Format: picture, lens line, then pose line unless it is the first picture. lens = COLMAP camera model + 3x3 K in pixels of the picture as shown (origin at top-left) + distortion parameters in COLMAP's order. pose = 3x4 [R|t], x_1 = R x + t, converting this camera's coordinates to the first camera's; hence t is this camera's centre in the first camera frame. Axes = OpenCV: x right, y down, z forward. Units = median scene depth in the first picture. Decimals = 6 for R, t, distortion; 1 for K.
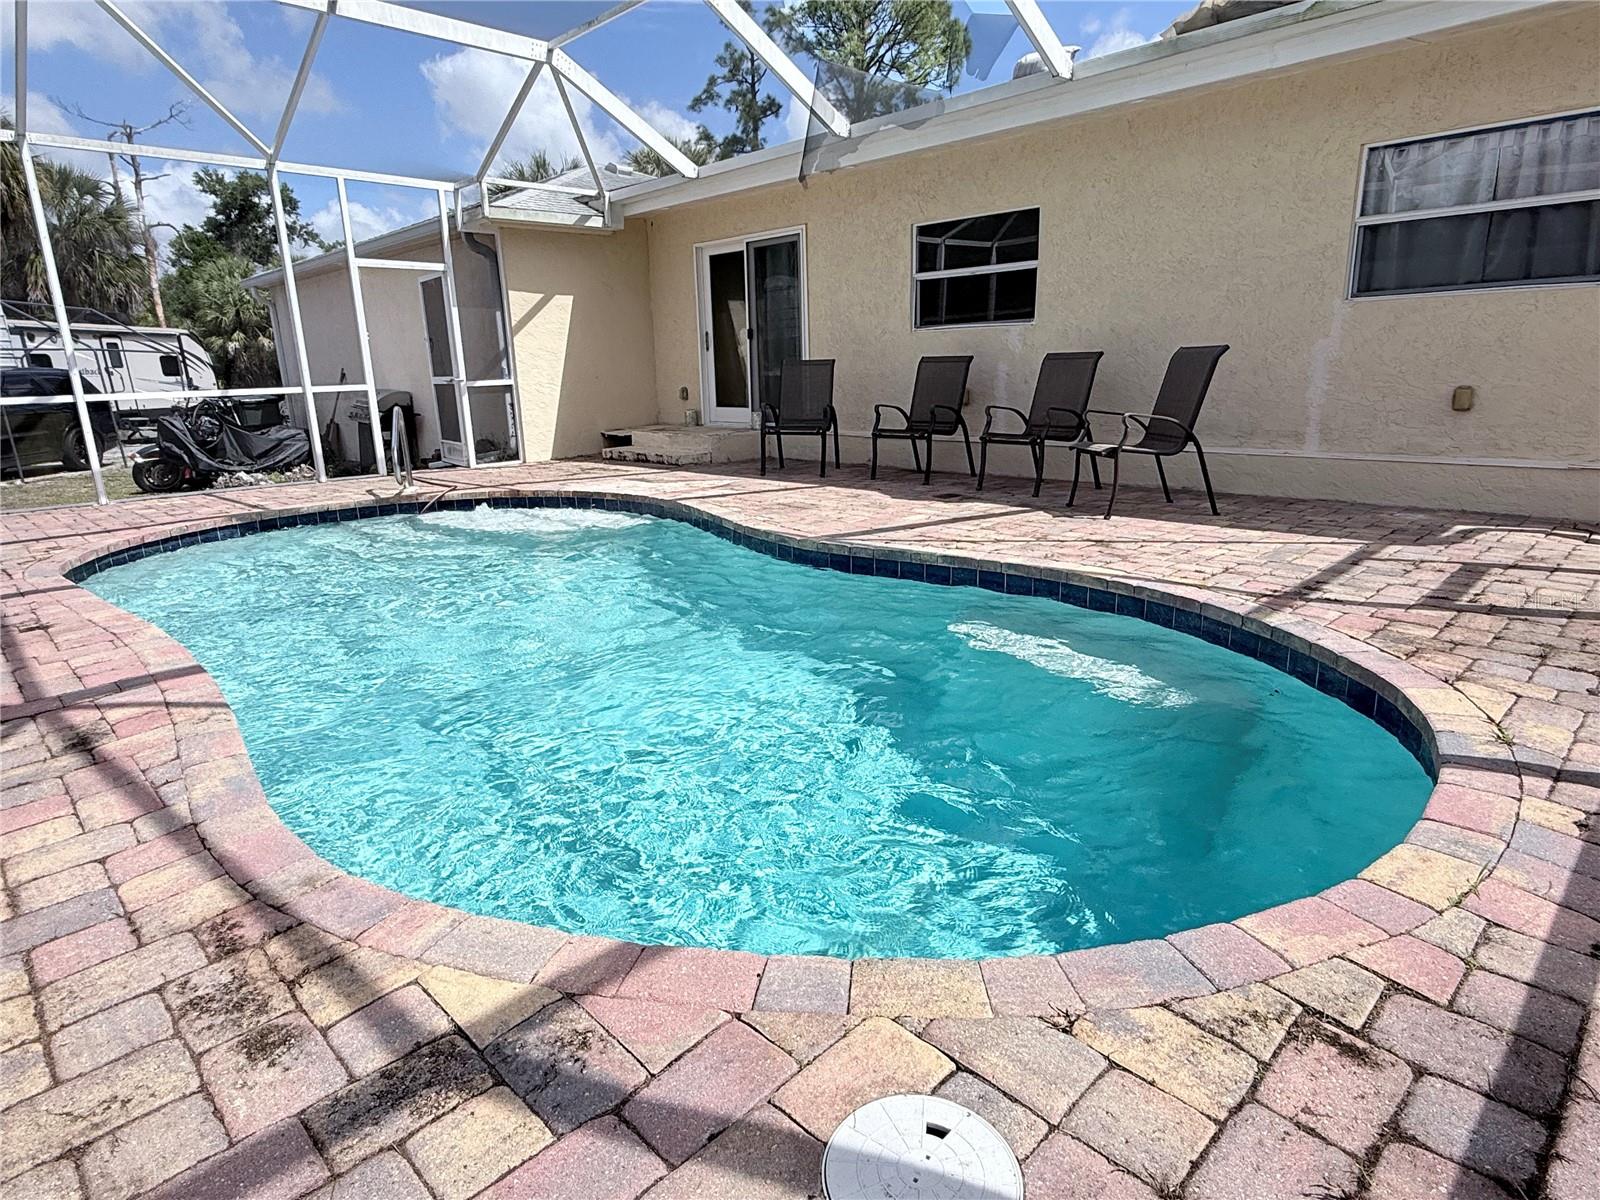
lens RADIAL K [[911.5, 0, 800.0], [0, 911.5, 600.0], [0, 0, 1]] dist [-0.000564, 0.000412]
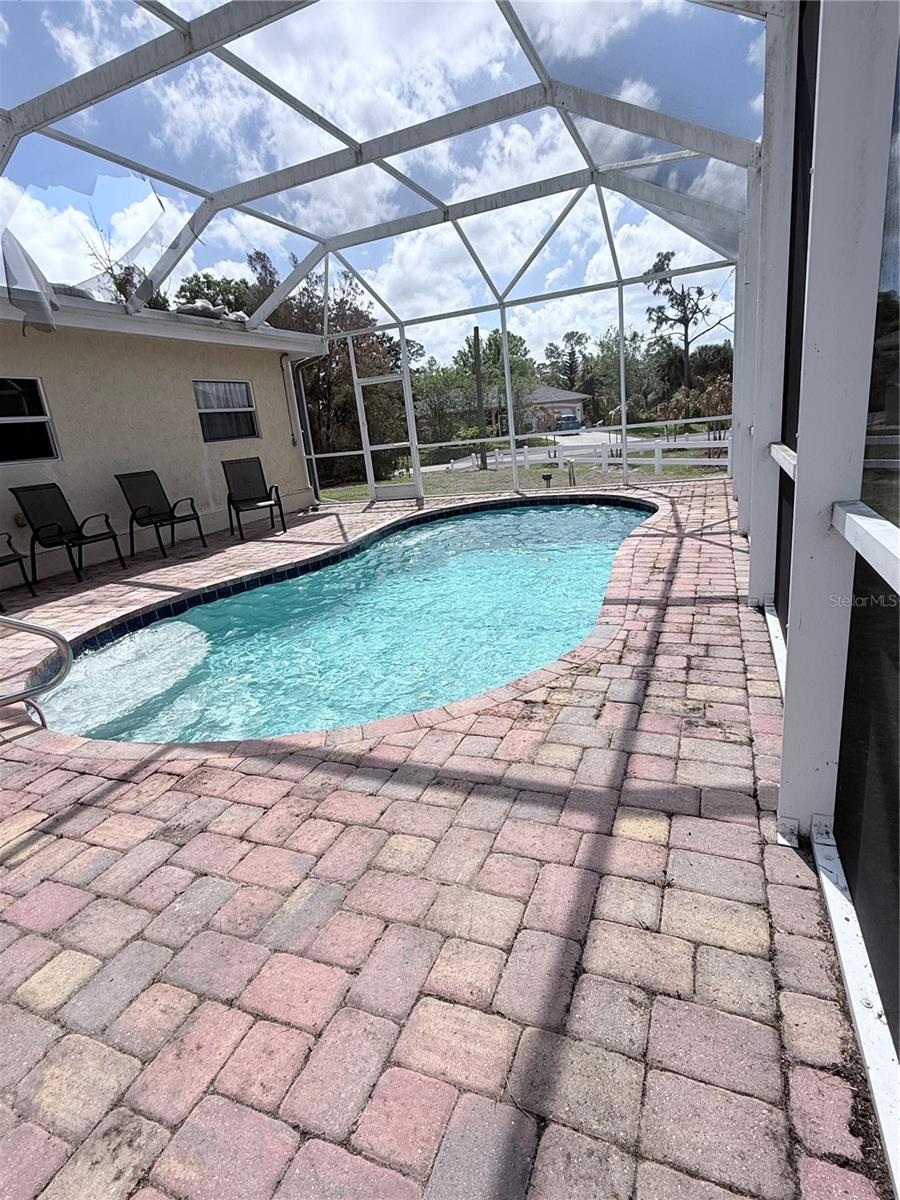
lens RADIAL K [[605.3, 0, 450.0], [0, 605.3, 600.0], [0, 0, 1]] dist [-0.002107, 0.000368]
pose [[-0.383457, -0.191641, 0.903457, -0.778297], [0.338015, 0.881241, 0.330393, -0.194511], [-0.859480, 0.432074, -0.273141, 0.744541]]
